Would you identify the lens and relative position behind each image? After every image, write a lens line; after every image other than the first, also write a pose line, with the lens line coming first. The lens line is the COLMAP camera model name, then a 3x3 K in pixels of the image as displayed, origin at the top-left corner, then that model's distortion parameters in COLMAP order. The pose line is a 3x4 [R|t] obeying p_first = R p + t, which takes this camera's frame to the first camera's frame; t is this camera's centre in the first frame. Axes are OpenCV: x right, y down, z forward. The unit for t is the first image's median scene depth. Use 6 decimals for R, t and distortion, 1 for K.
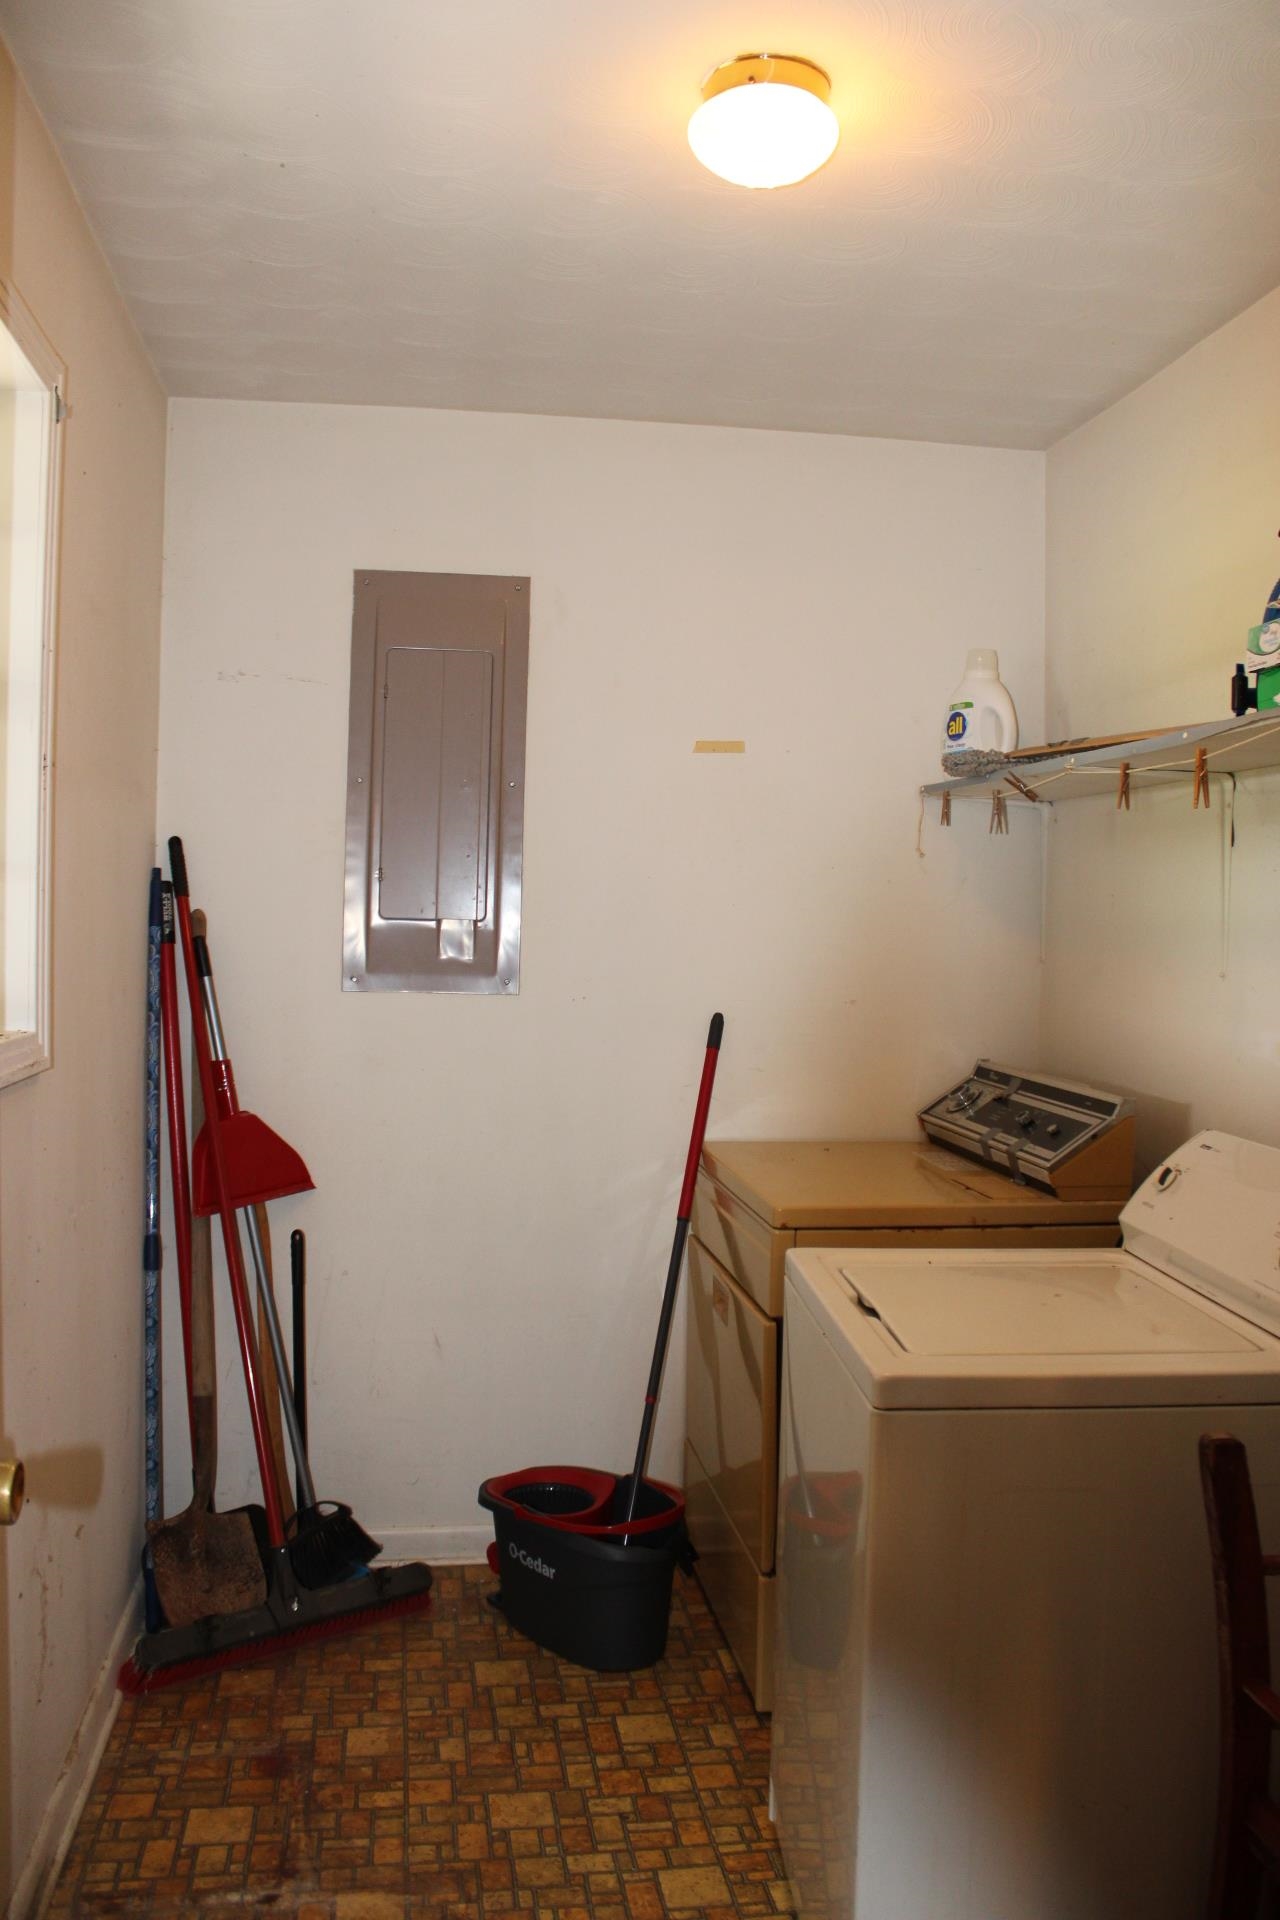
lens RADIAL K [[1612.7, 0, 637.5], [0, 1612.7, 957.1], [0, 0, 1]] dist [-0.157889, 0.138054]
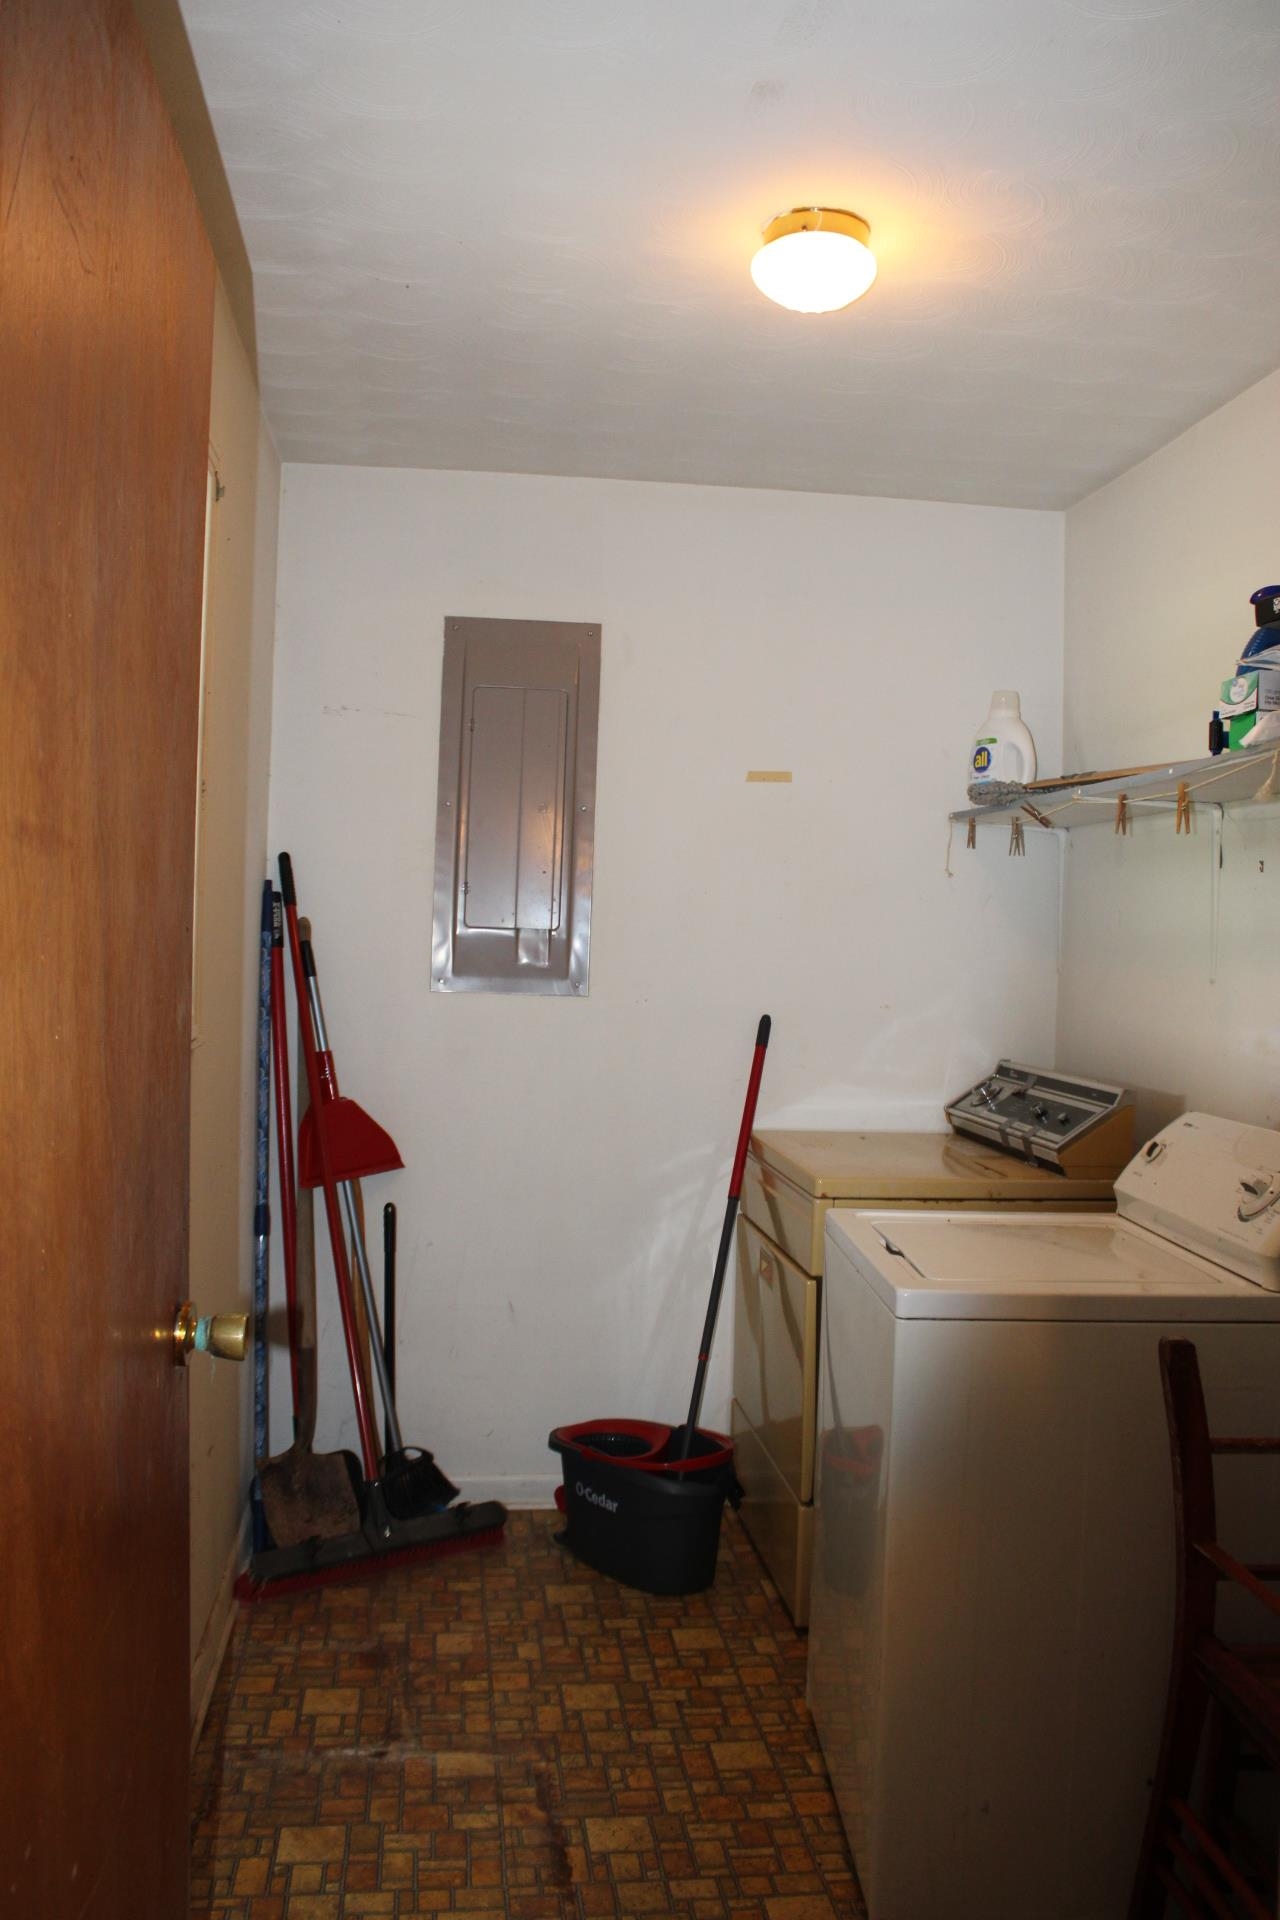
lens RADIAL K [[1612.7, 0, 639.3], [0, 1612.7, 964.7], [0, 0, 1]] dist [-0.157889, 0.138054]
pose [[0.999667, 0.009282, -0.024092, -0.012856], [-0.009532, 0.999901, -0.010302, 0.014077], [0.023994, 0.010528, 0.999657, -0.134579]]
